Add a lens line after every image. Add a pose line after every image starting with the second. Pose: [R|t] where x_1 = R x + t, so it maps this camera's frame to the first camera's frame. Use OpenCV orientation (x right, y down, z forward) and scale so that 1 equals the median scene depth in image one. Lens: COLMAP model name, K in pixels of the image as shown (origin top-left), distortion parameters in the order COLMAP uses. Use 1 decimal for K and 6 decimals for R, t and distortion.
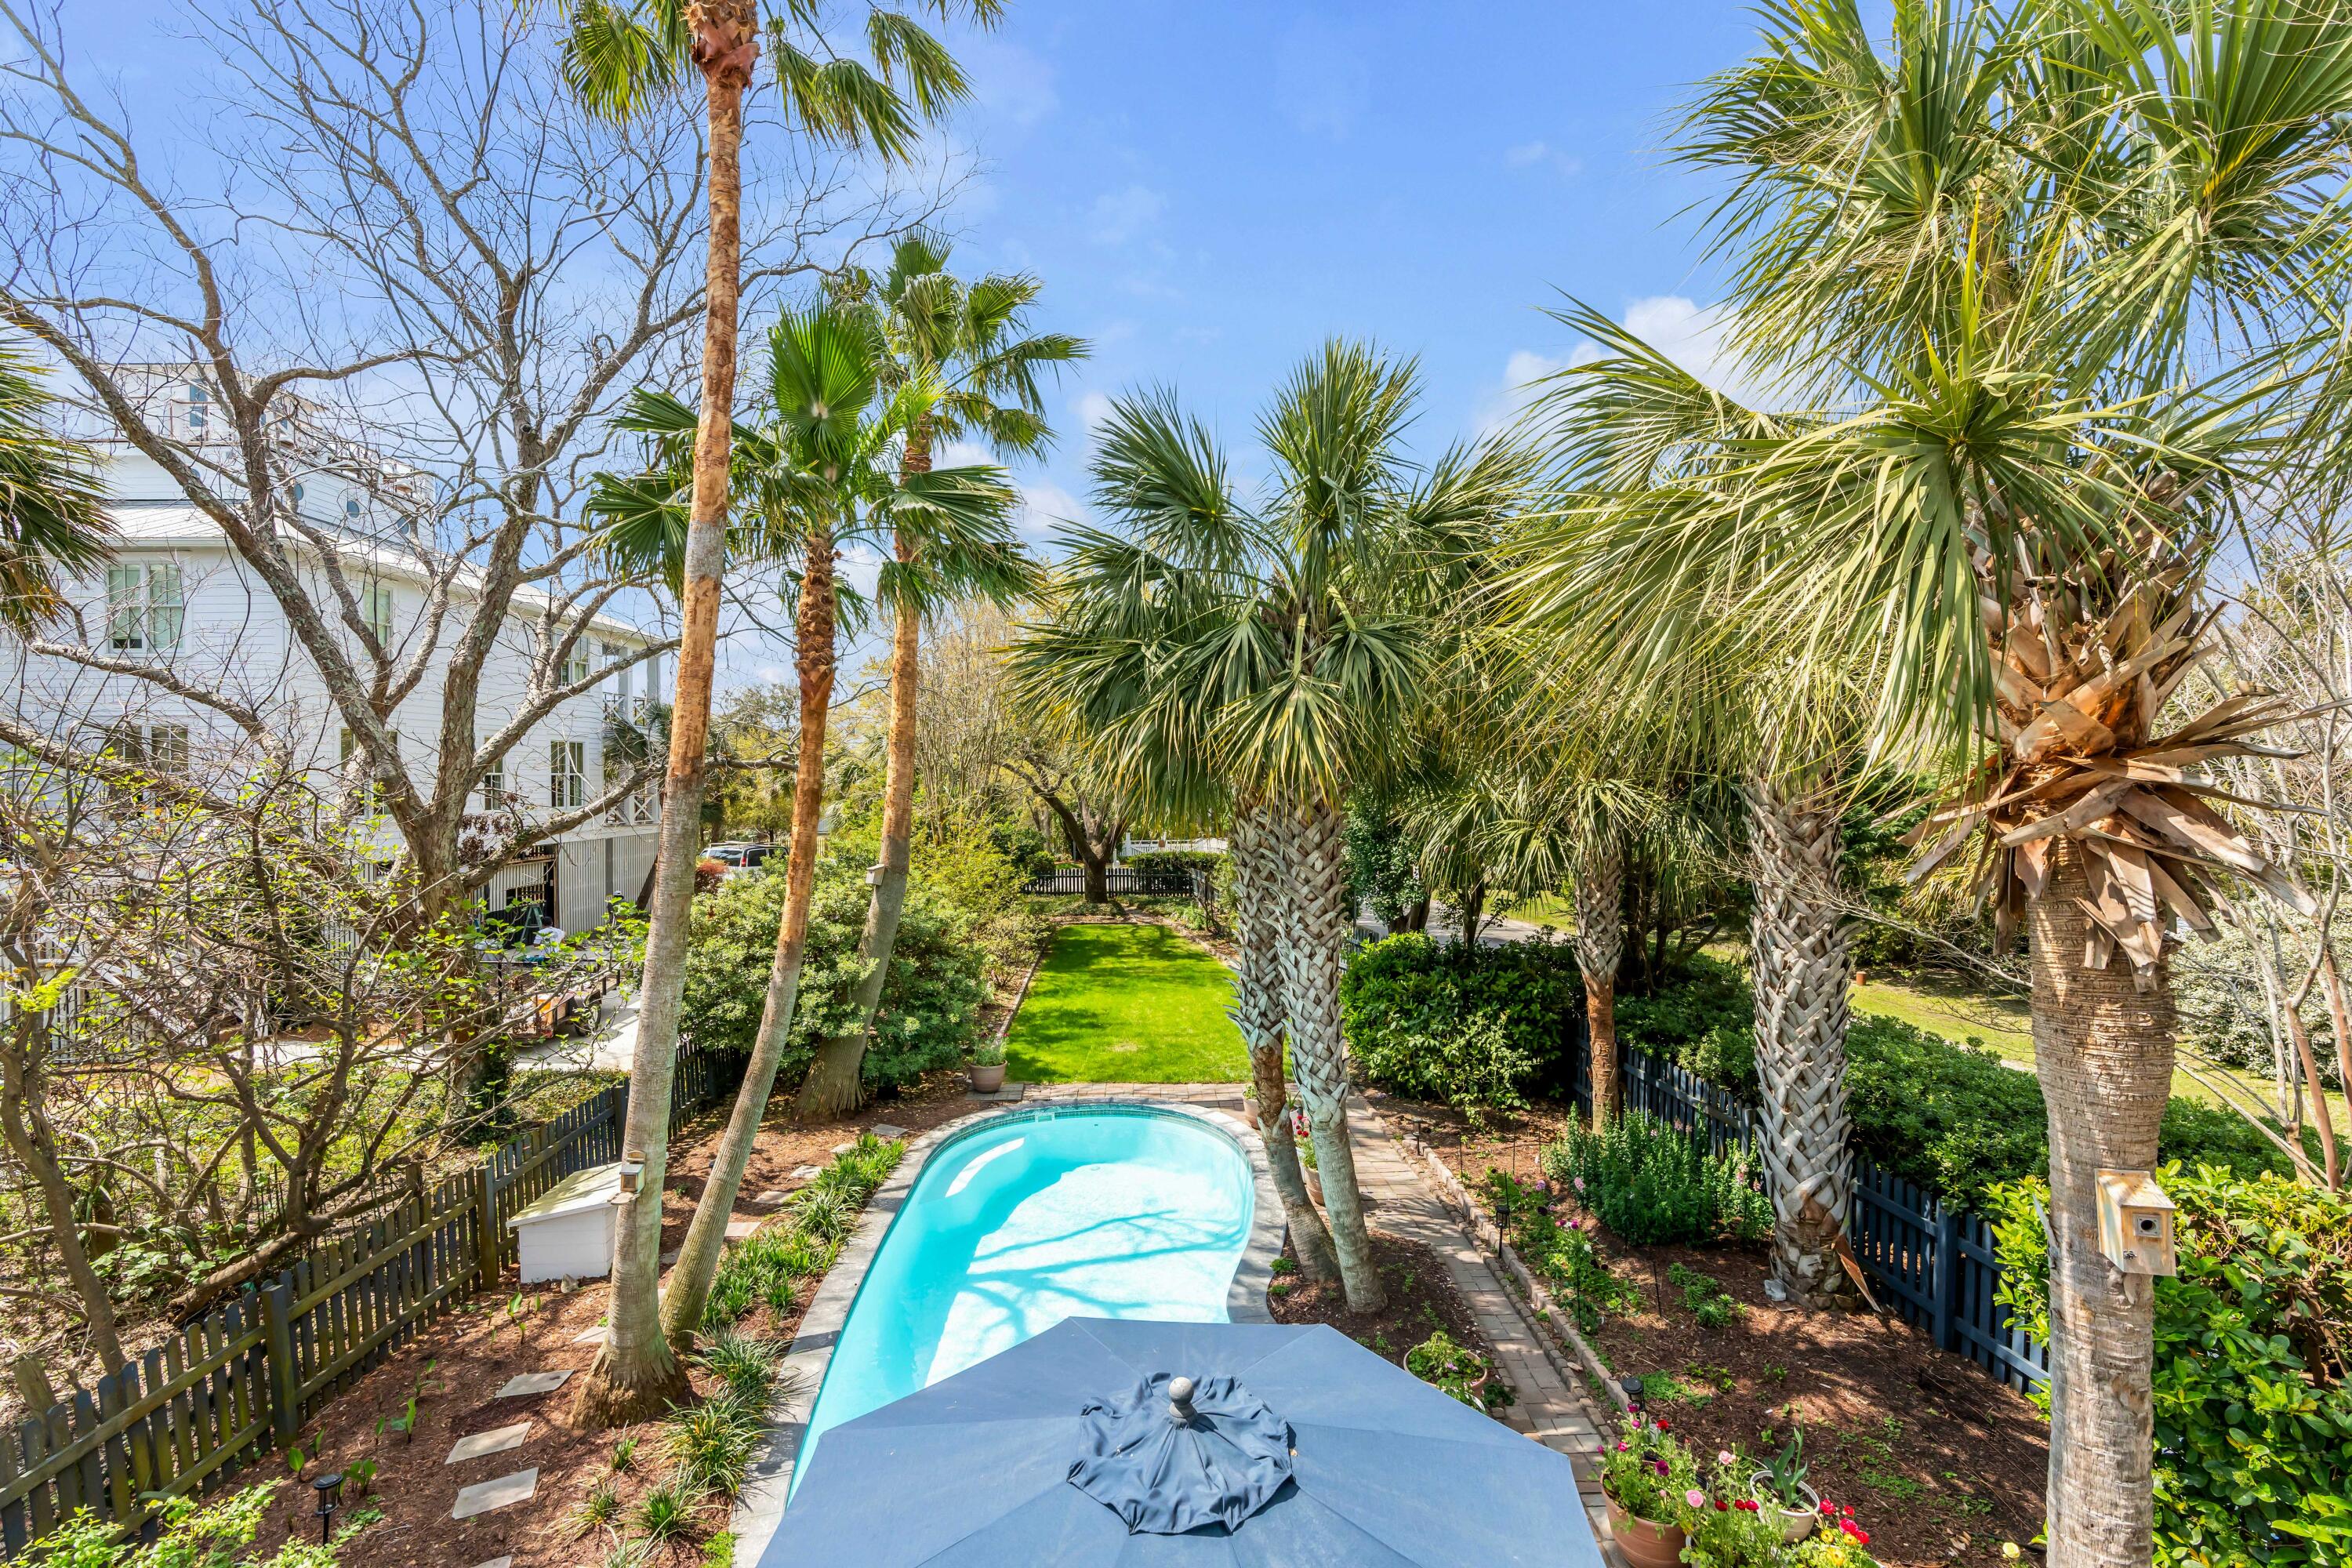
lens RADIAL K [[1107.6, 0, 1176.0], [0, 1107.6, 784.0], [0, 0, 1]] dist [0.000849, 0.000552]
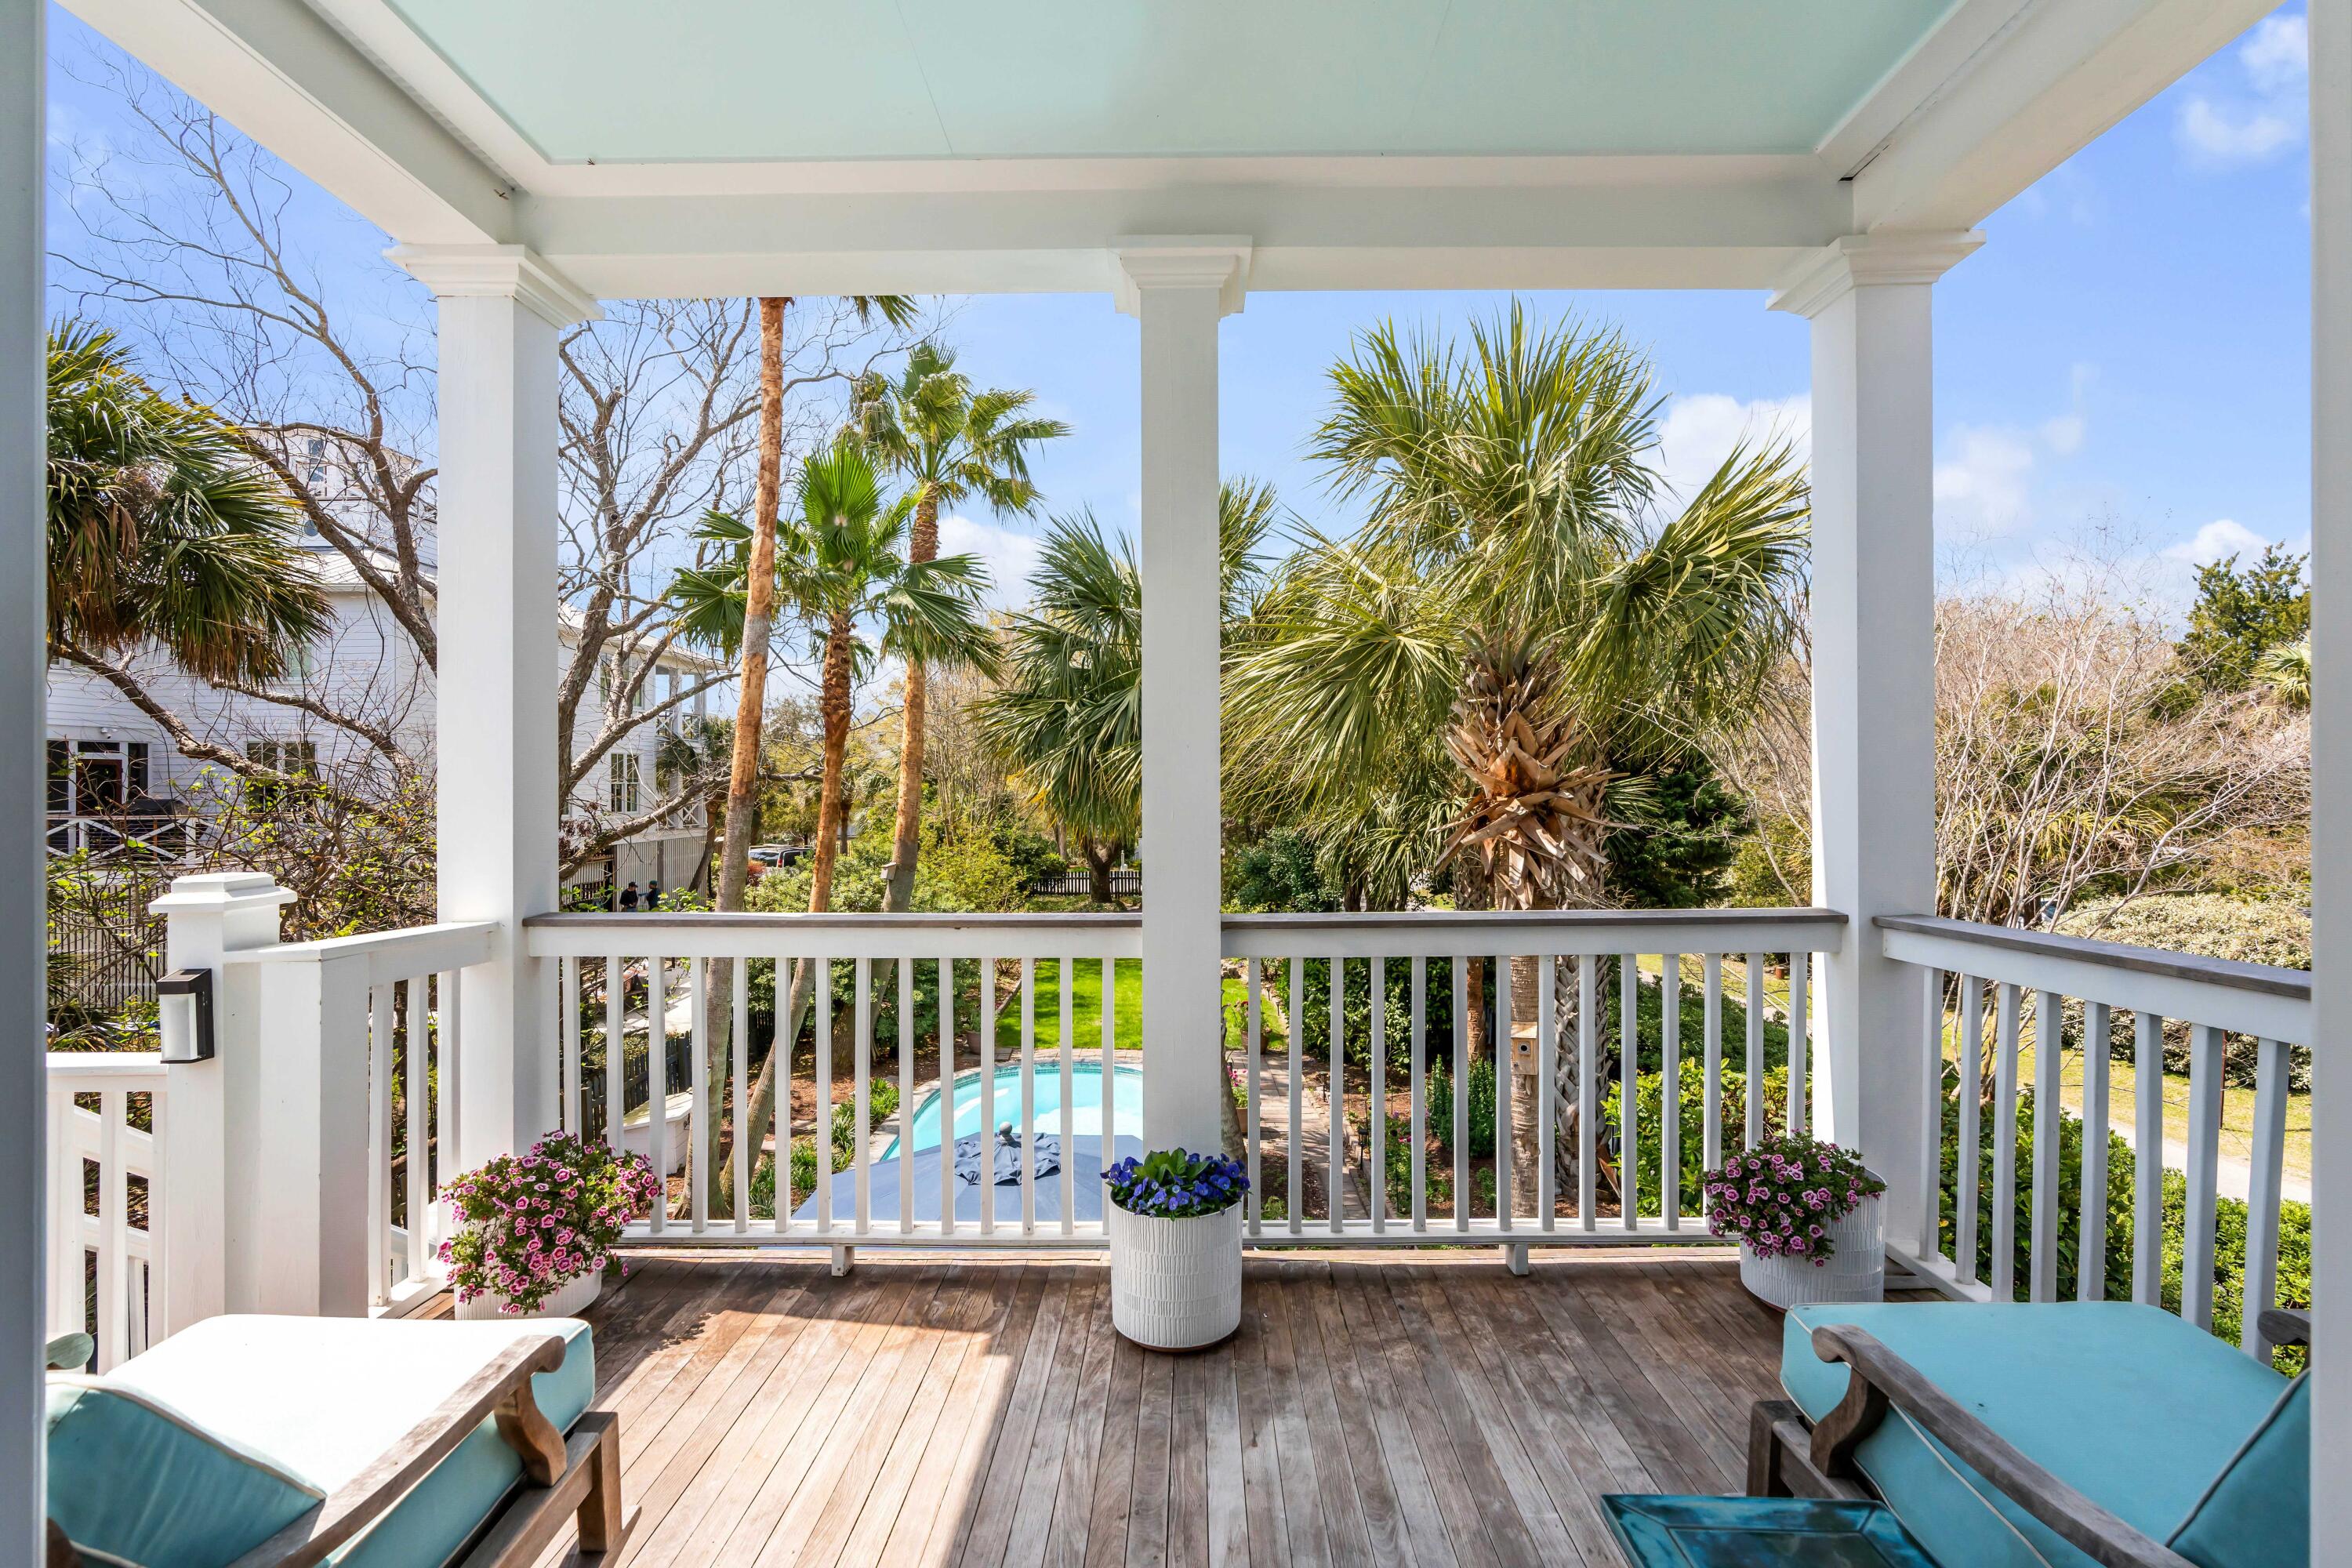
lens RADIAL K [[1134.1, 0, 1176.0], [0, 1134.1, 784.0], [0, 0, 1]] dist [0.000335, -0.000514]
pose [[0.999357, 0.003434, -0.035701, 0.088414], [-0.003588, 0.999984, -0.004265, -0.009429], [0.035686, 0.004390, 0.999353, -0.232364]]
